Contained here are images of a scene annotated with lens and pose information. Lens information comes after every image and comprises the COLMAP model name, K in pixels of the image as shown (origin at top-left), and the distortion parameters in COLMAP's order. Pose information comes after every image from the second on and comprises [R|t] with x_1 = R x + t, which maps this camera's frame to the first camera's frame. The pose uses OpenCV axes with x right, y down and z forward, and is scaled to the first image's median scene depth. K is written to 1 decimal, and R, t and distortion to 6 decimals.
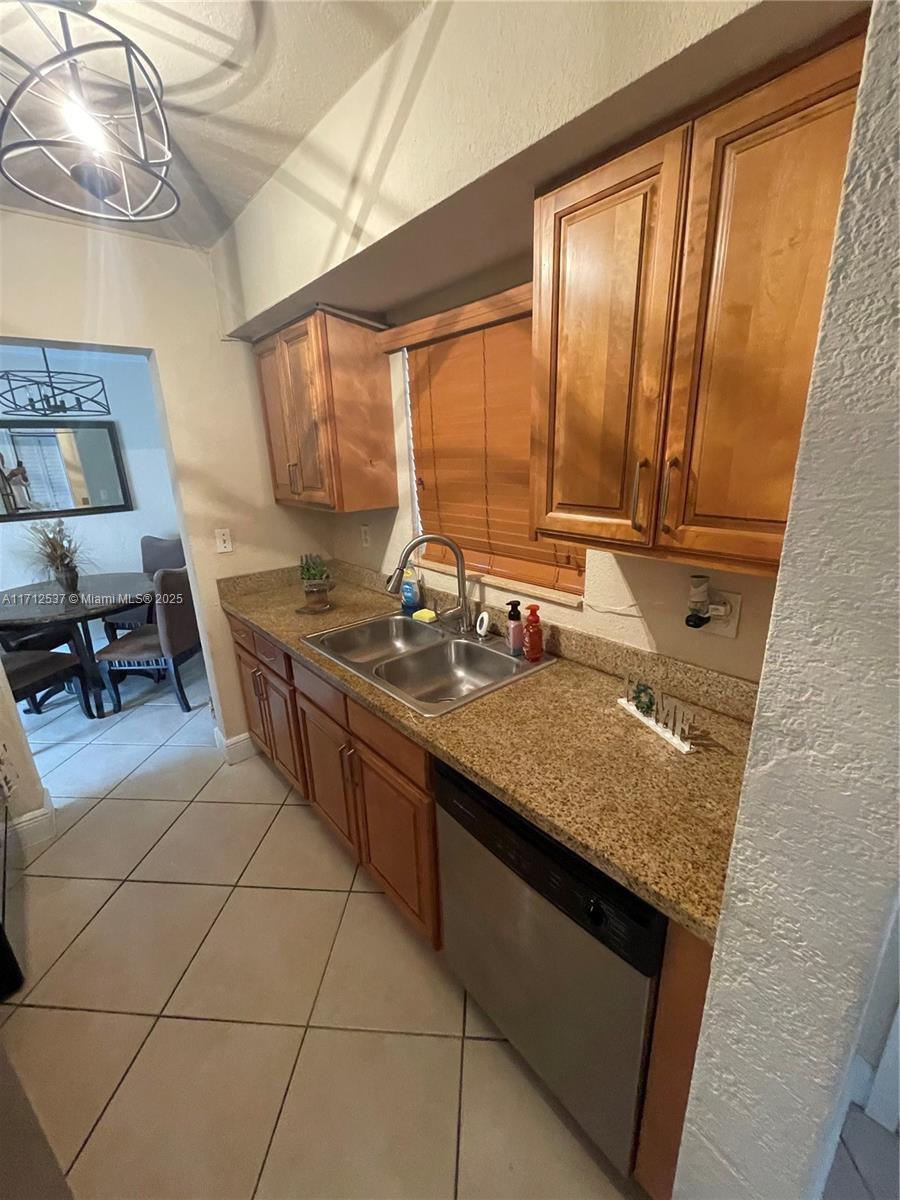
lens RADIAL K [[487.9, 0, 454.5], [0, 487.9, 595.5], [0, 0, 1]] dist [-0.000238, -0.000036]
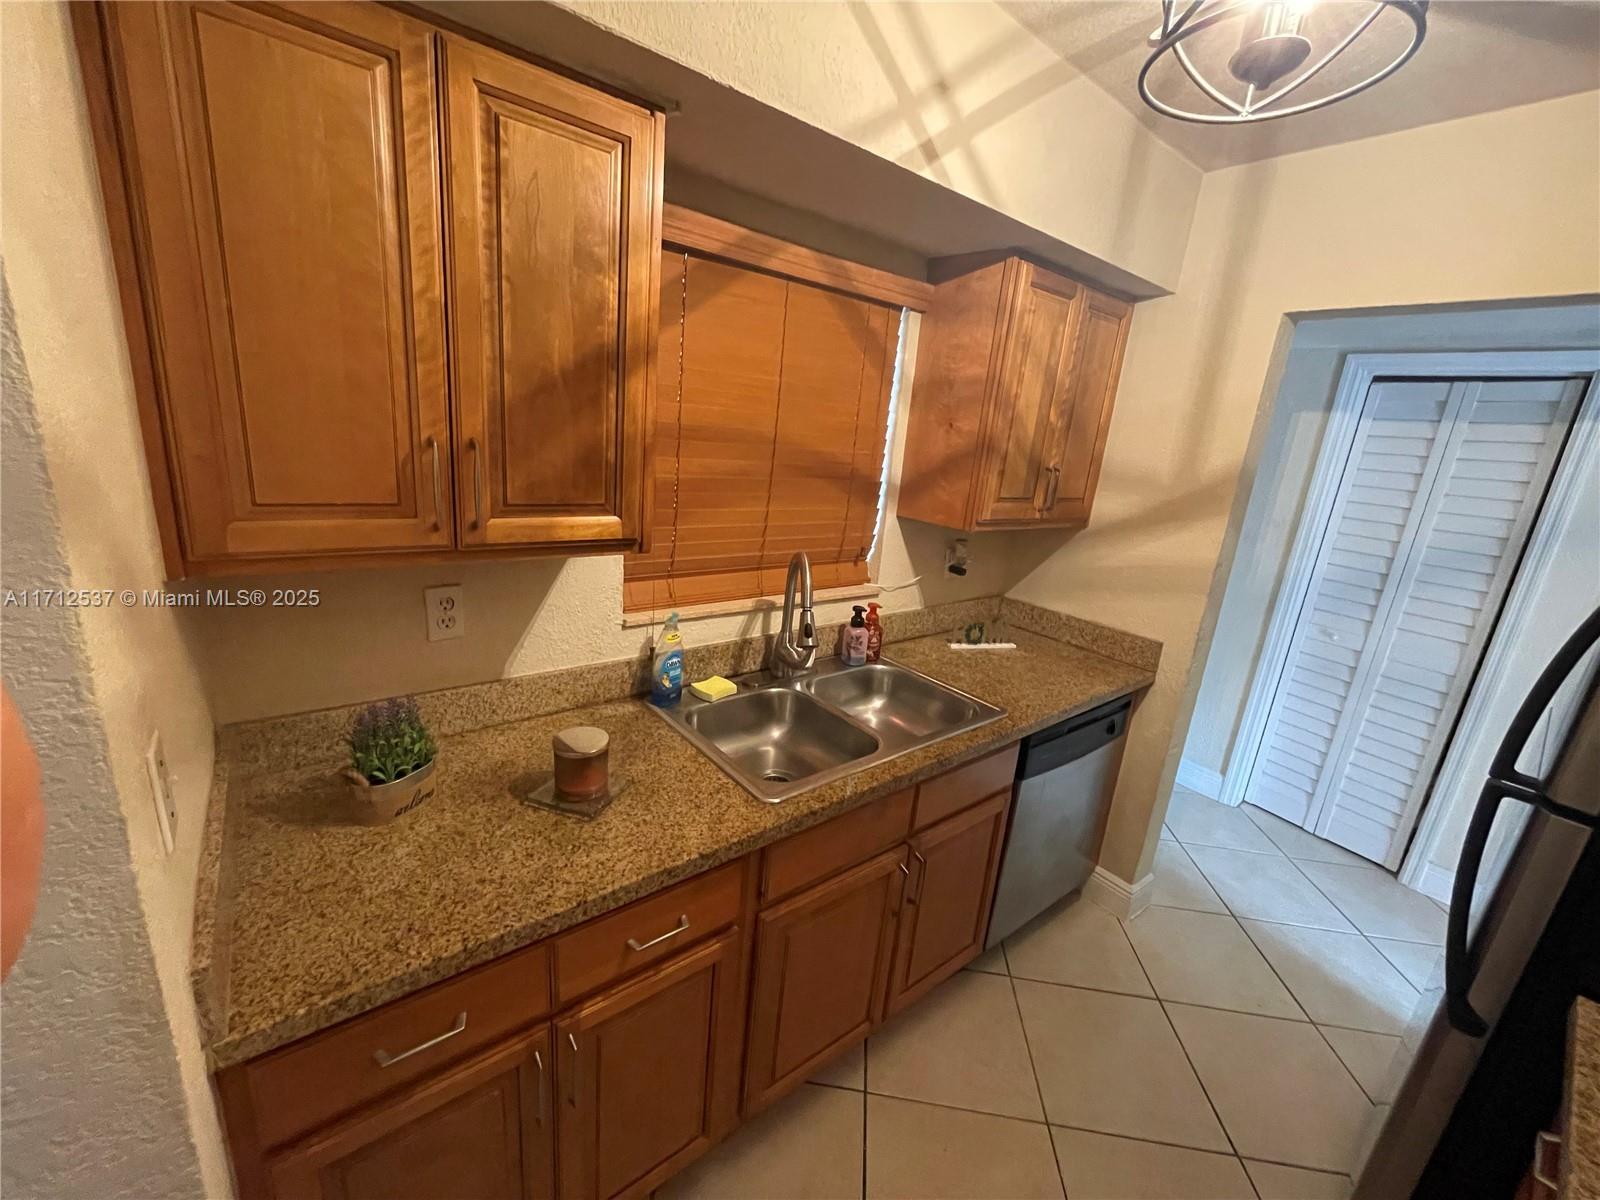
lens RADIAL K [[650.5, 0, 795.4], [0, 650.5, 599.7], [0, 0, 1]] dist [-0.000238, -0.000036]
pose [[0.047520, -0.229520, 0.972143, -0.699741], [0.208391, 0.954105, 0.215074, -0.188950], [-0.976891, 0.192365, 0.093169, 0.658887]]
